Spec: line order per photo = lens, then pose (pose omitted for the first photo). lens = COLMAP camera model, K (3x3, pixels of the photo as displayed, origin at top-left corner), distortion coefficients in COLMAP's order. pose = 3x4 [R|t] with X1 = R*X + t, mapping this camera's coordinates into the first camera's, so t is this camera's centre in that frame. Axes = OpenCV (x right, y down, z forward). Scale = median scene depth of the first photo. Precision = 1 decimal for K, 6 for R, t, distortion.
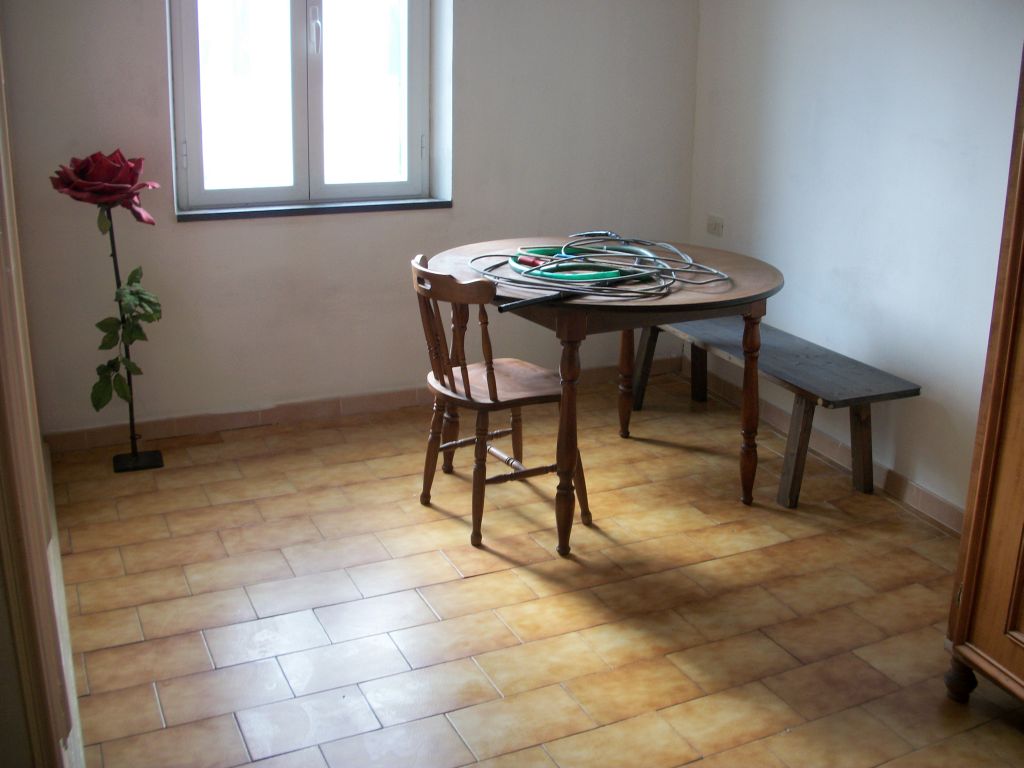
lens RADIAL K [[1027.6, 0, 512.0], [0, 1027.6, 384.0], [0, 0, 1]] dist [-0.159737, -0.000073]
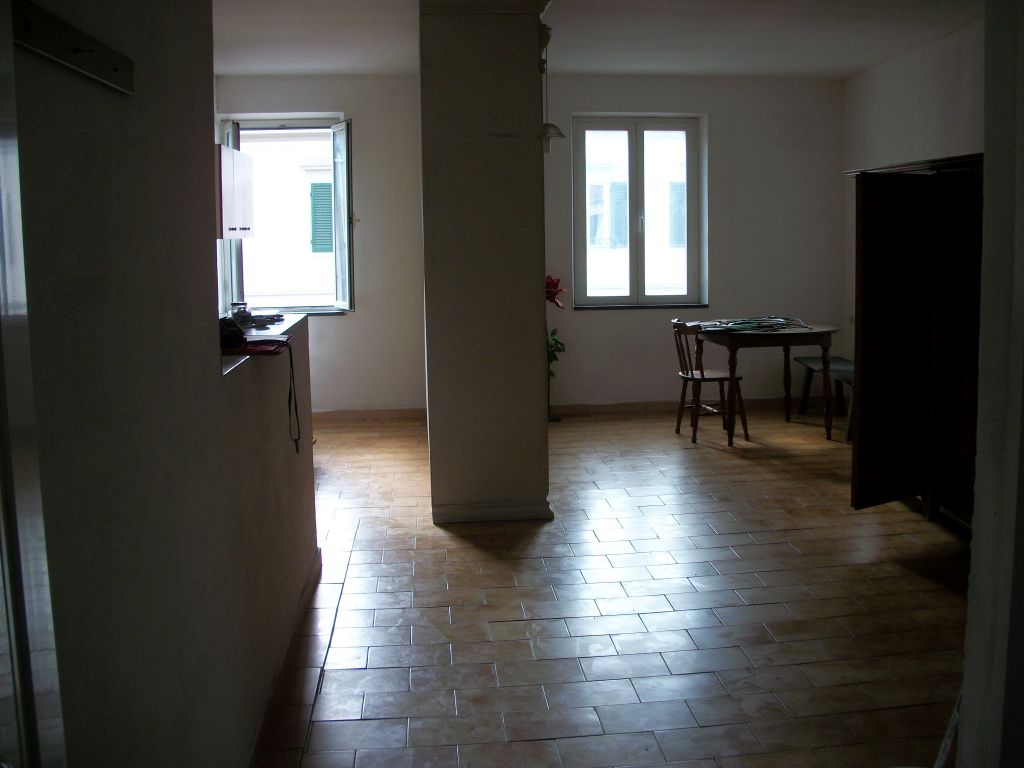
lens RADIAL K [[1027.6, 0, 512.0], [0, 1027.6, 384.0], [0, 0, 1]] dist [-0.159737, -0.000073]
pose [[0.929258, 0.009470, -0.369311, 0.381632], [-0.072248, 0.985027, -0.156530, 0.371590], [0.362299, 0.172138, 0.916028, -1.108347]]
